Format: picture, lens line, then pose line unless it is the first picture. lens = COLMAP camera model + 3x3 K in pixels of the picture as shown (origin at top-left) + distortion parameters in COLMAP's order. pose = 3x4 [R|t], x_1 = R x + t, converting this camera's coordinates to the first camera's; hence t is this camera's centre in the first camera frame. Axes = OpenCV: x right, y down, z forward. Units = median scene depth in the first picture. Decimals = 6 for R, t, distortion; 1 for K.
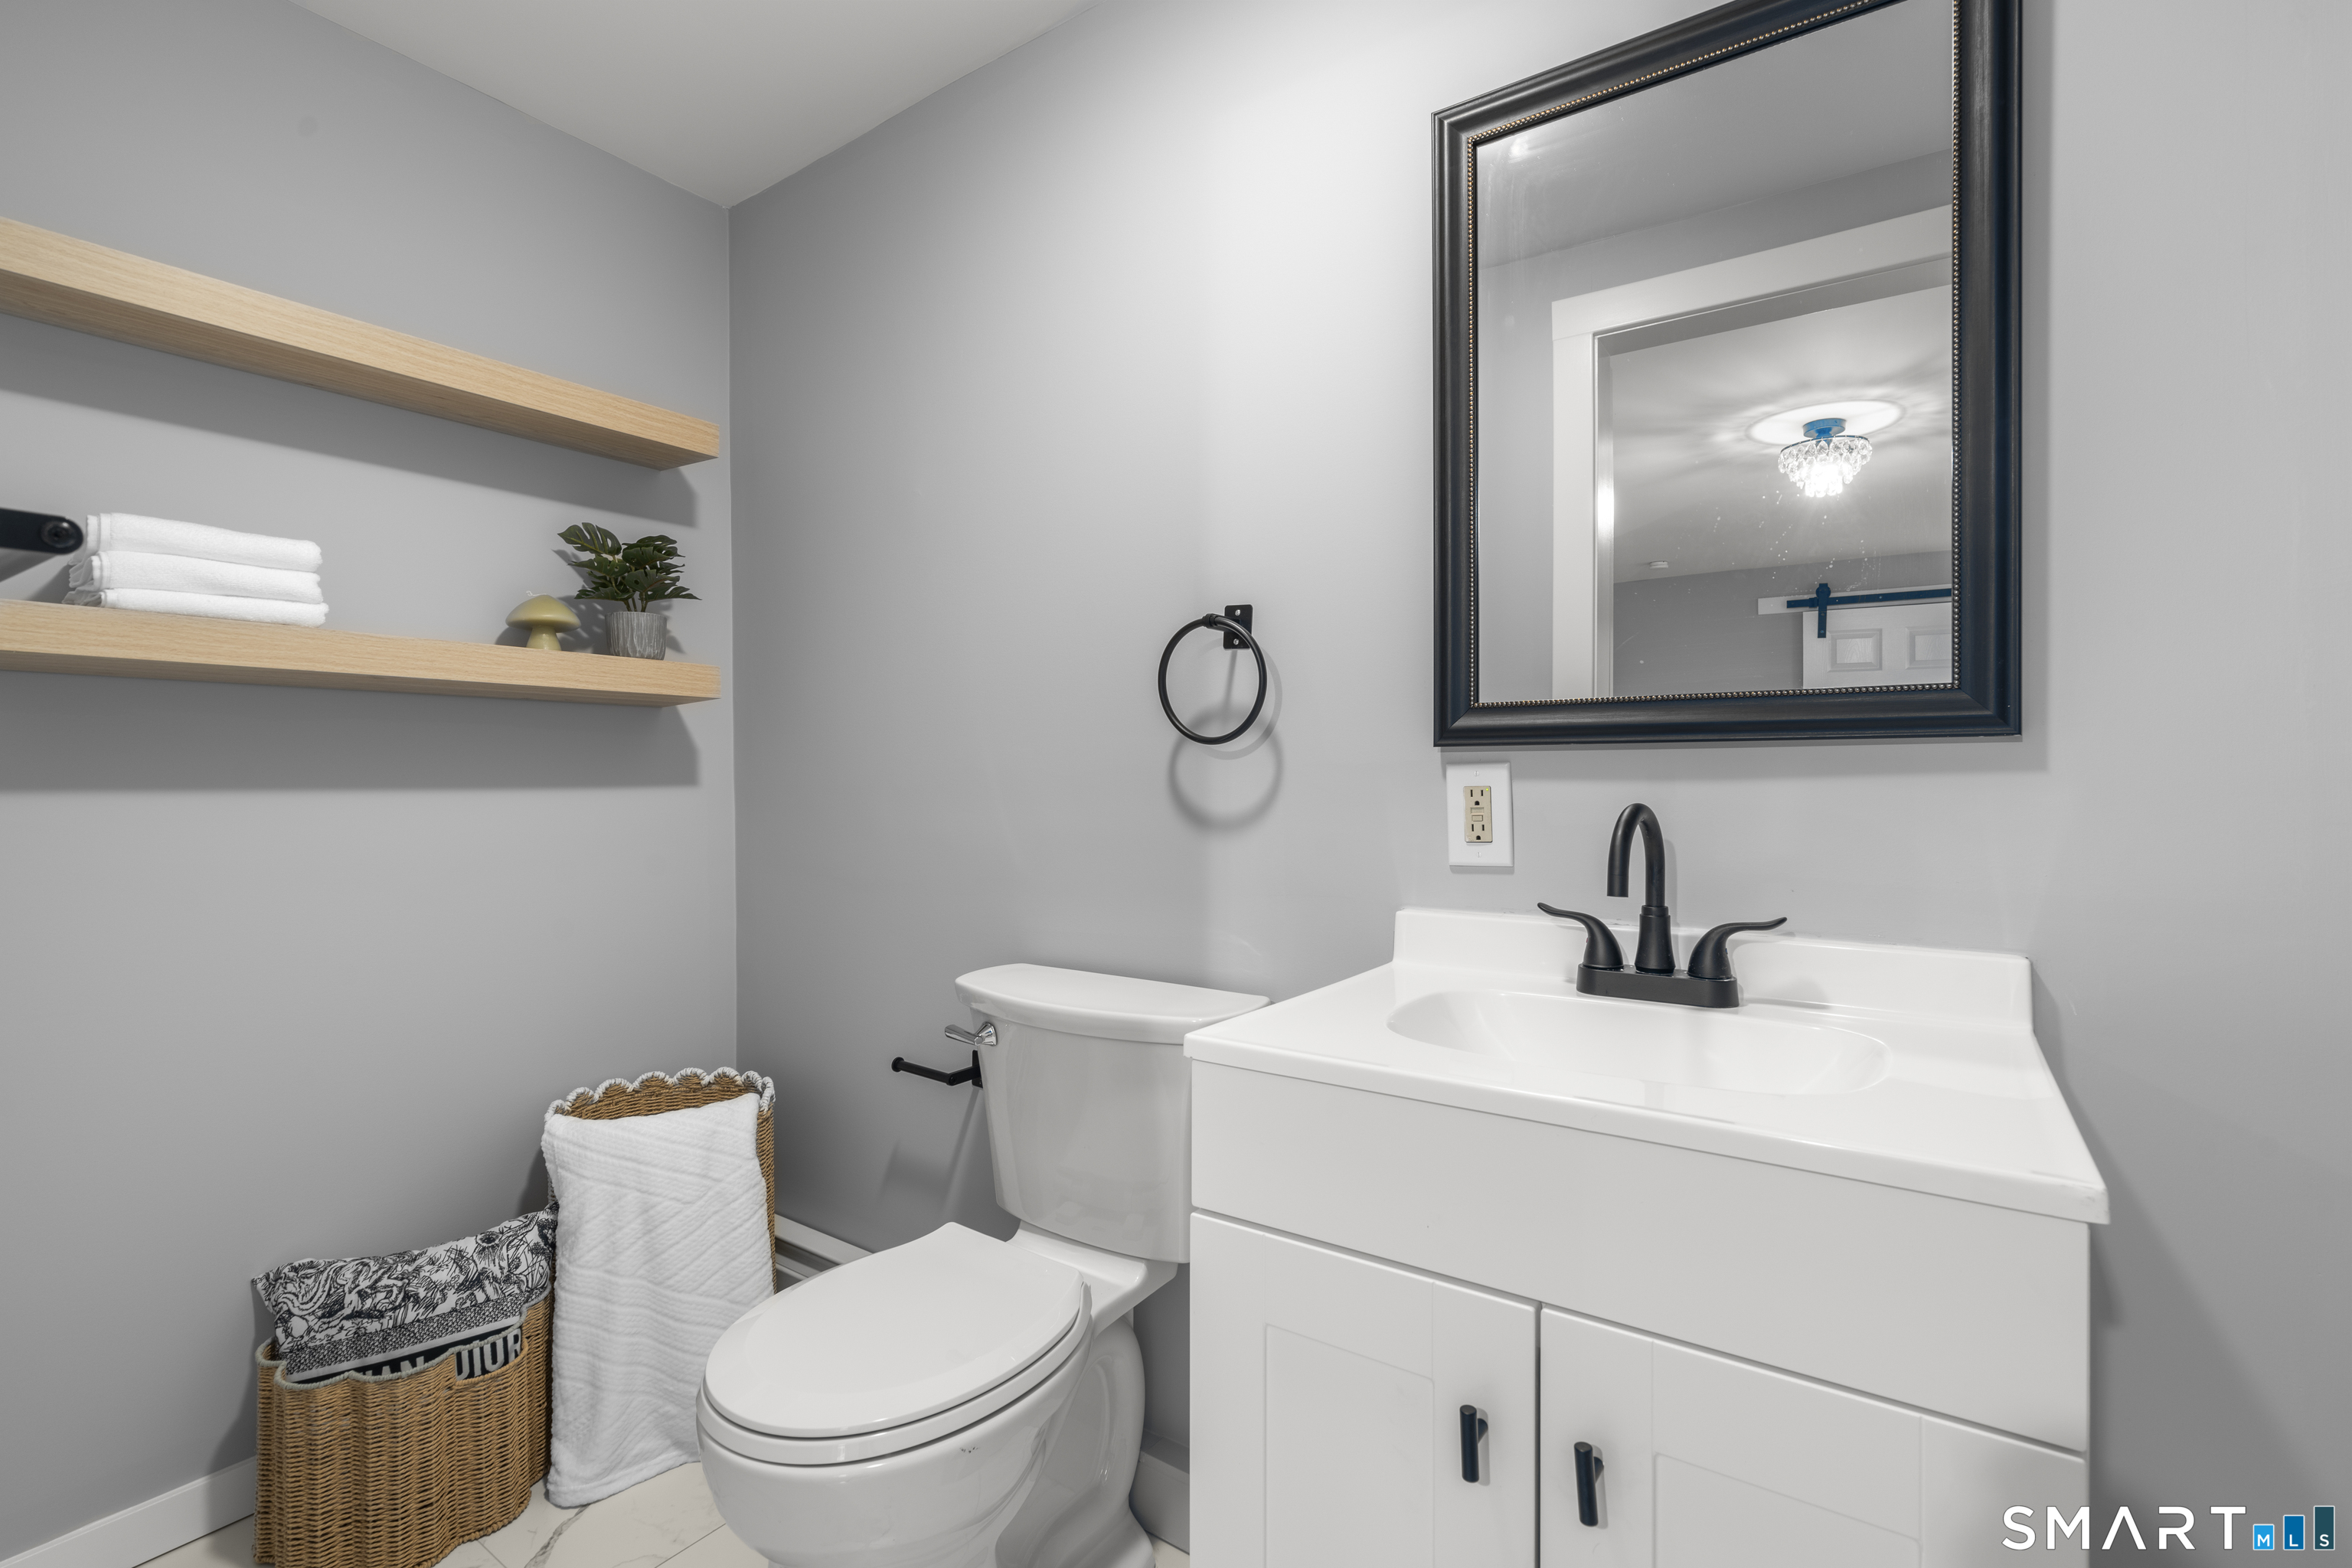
lens RADIAL K [[1063.7, 0, 1163.0], [0, 1063.7, 775.7], [0, 0, 1]] dist [-0.001412, 0.002418]
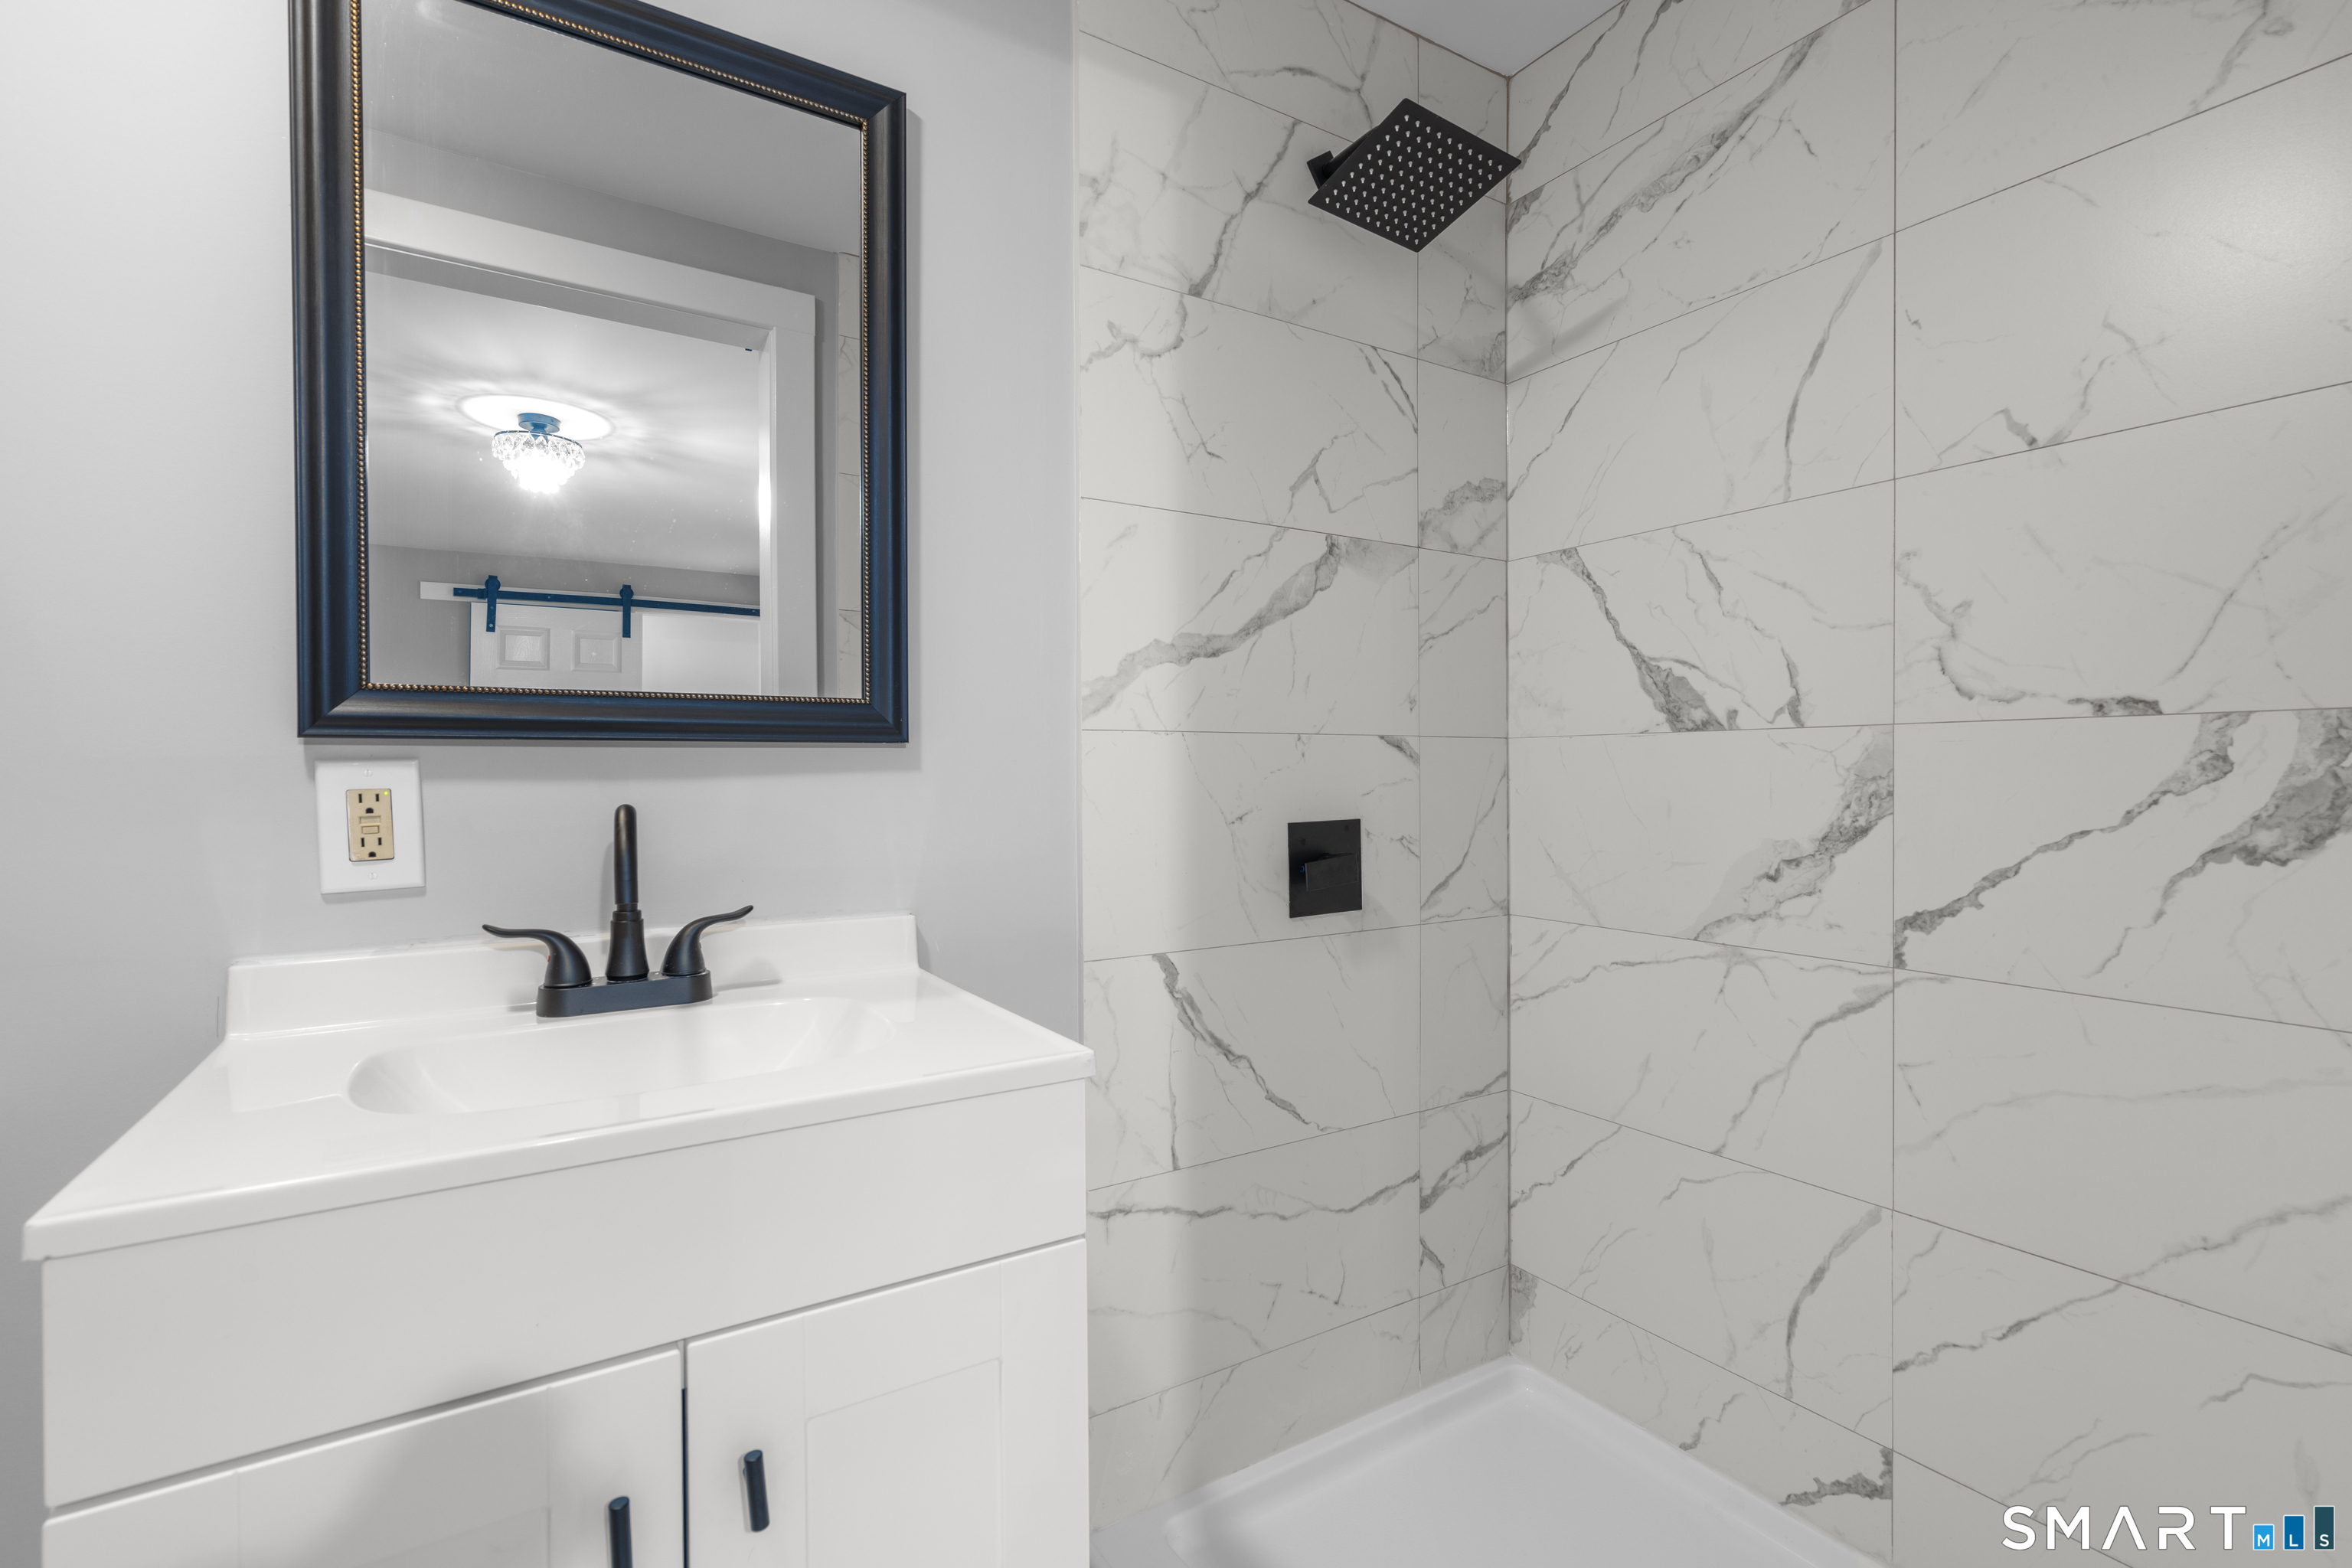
lens RADIAL K [[1063.7, 0, 1214.5], [0, 1063.7, 779.8], [0, 0, 1]] dist [-0.001412, 0.002418]
pose [[0.395713, -0.010281, 0.918317, -0.151783], [0.004648, 0.999947, 0.009192, -0.001383], [-0.918362, 0.000631, 0.395740, 0.098346]]
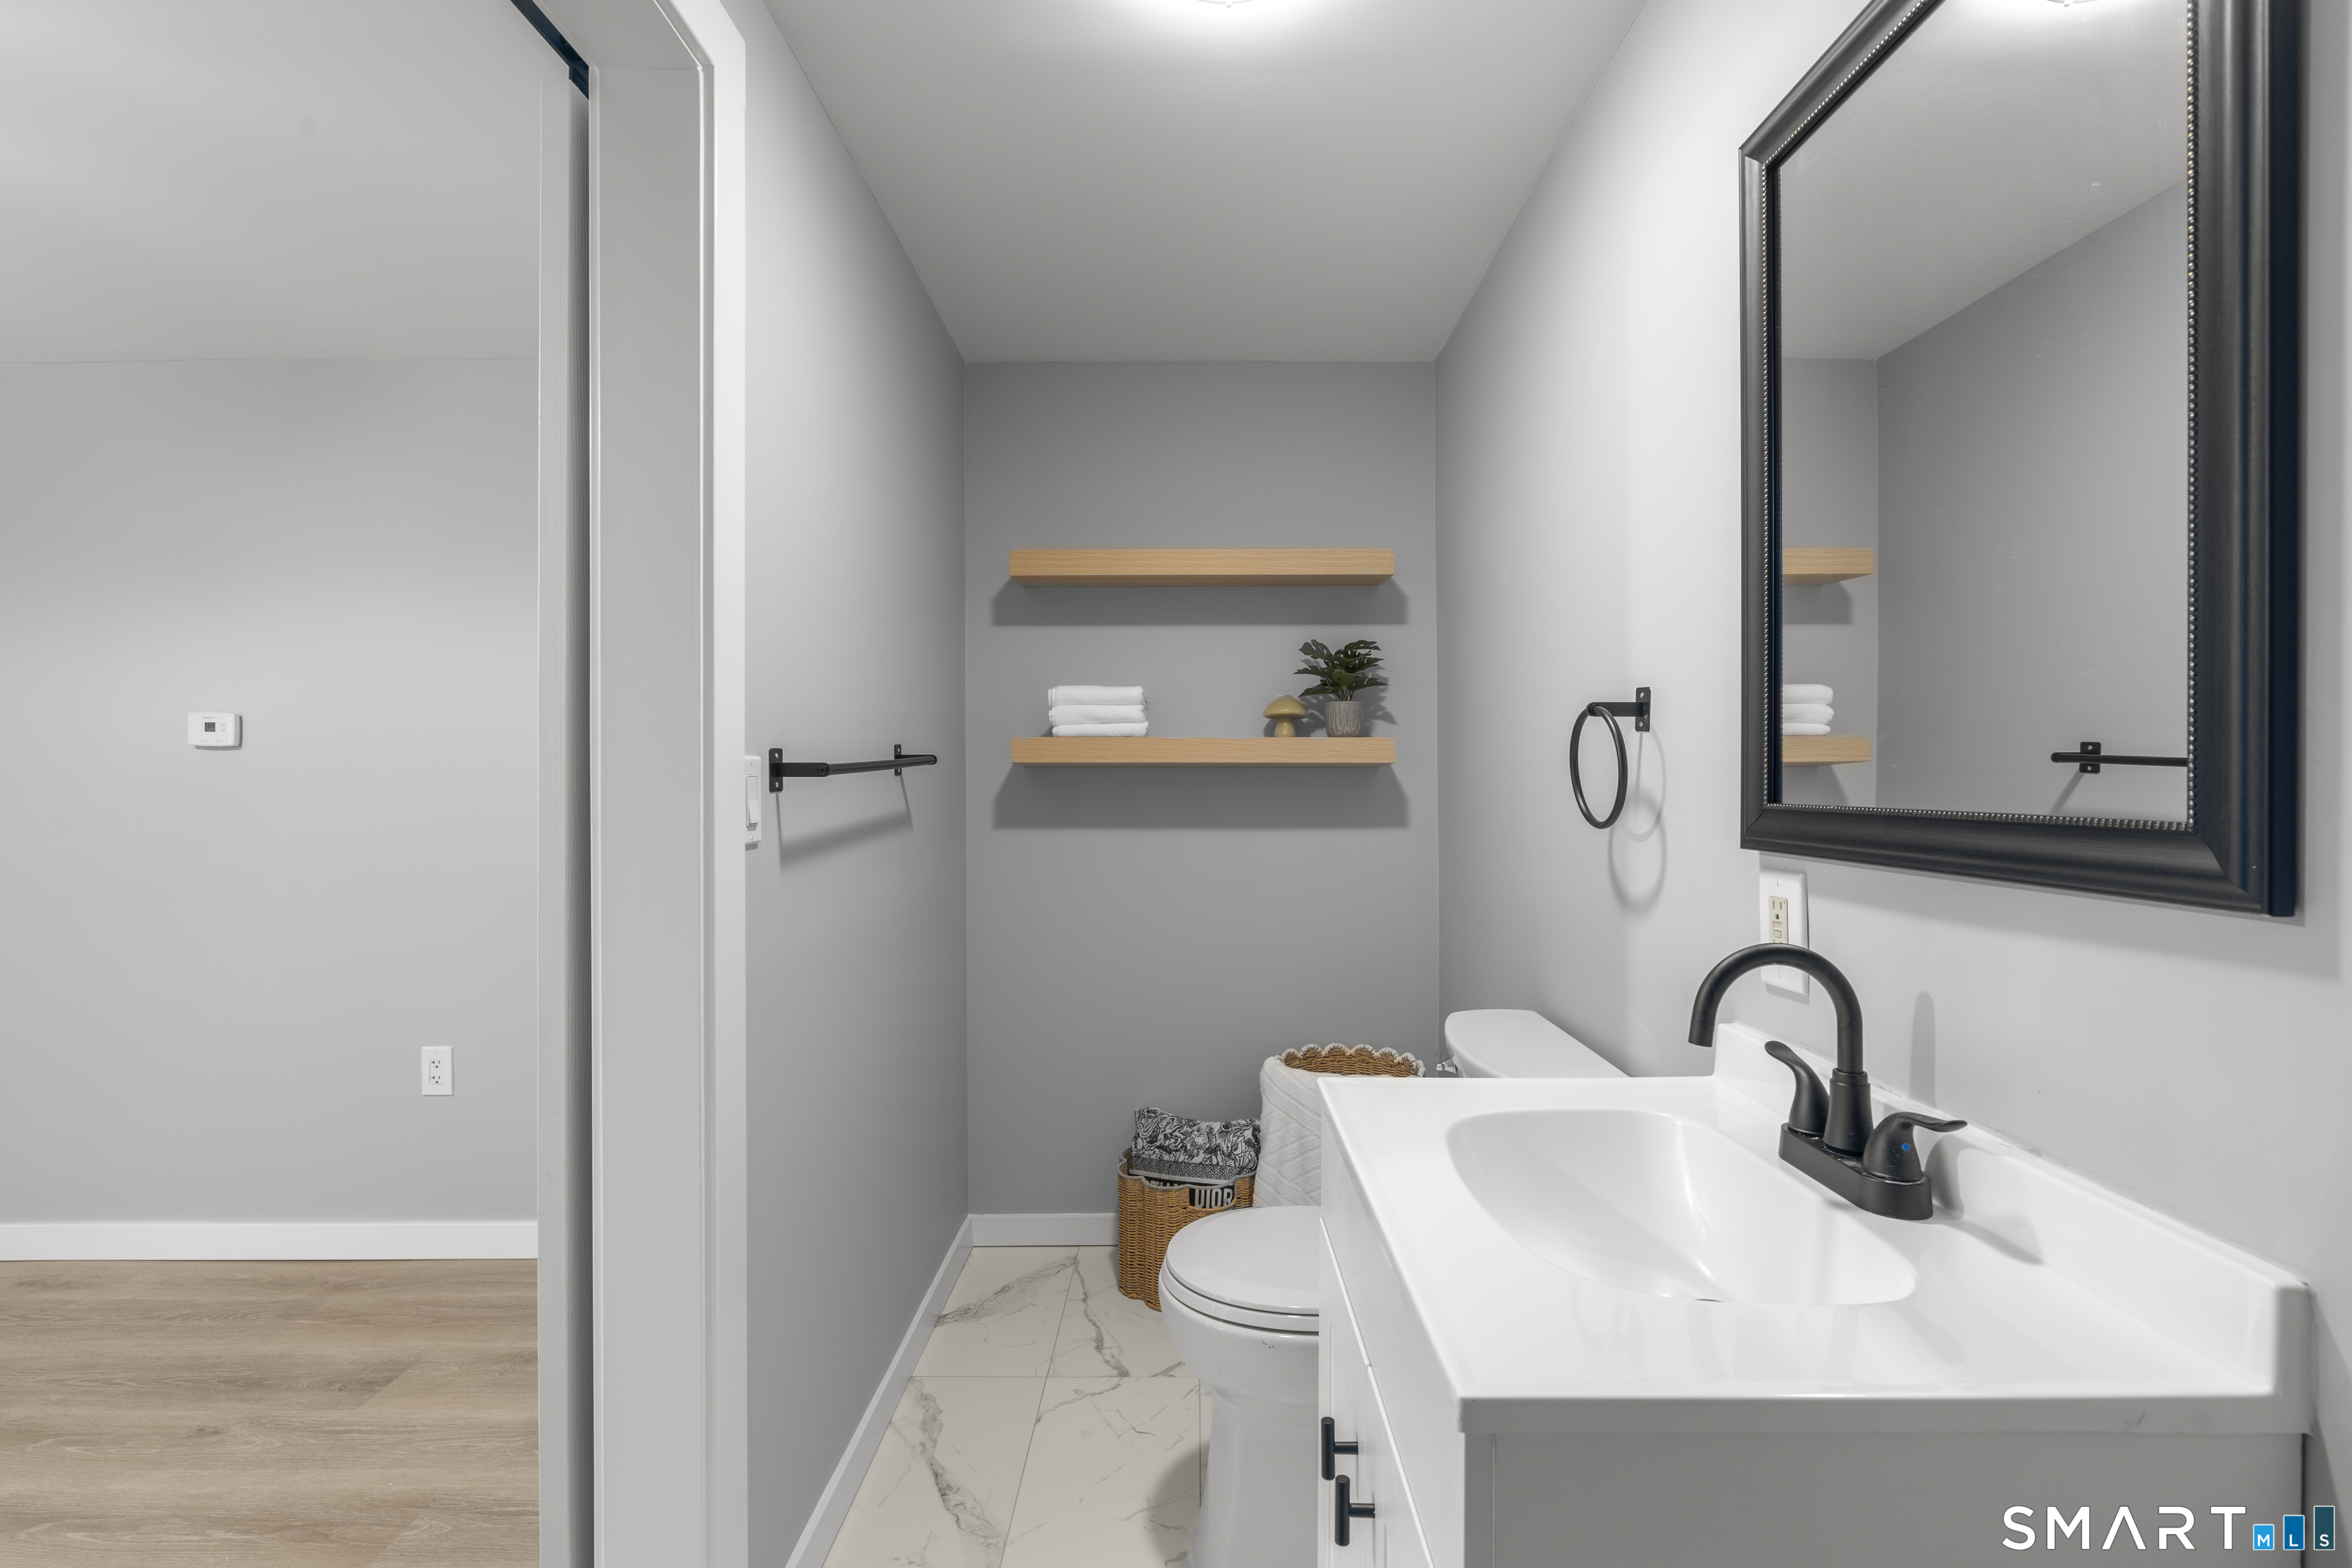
lens RADIAL K [[1063.7, 0, 1194.0], [0, 1063.7, 783.2], [0, 0, 1]] dist [-0.001412, 0.002418]
pose [[0.577009, 0.007266, -0.816705, 0.621303], [0.002875, 0.999936, 0.010927, -0.080734], [0.816733, -0.008653, 0.576952, 0.085458]]
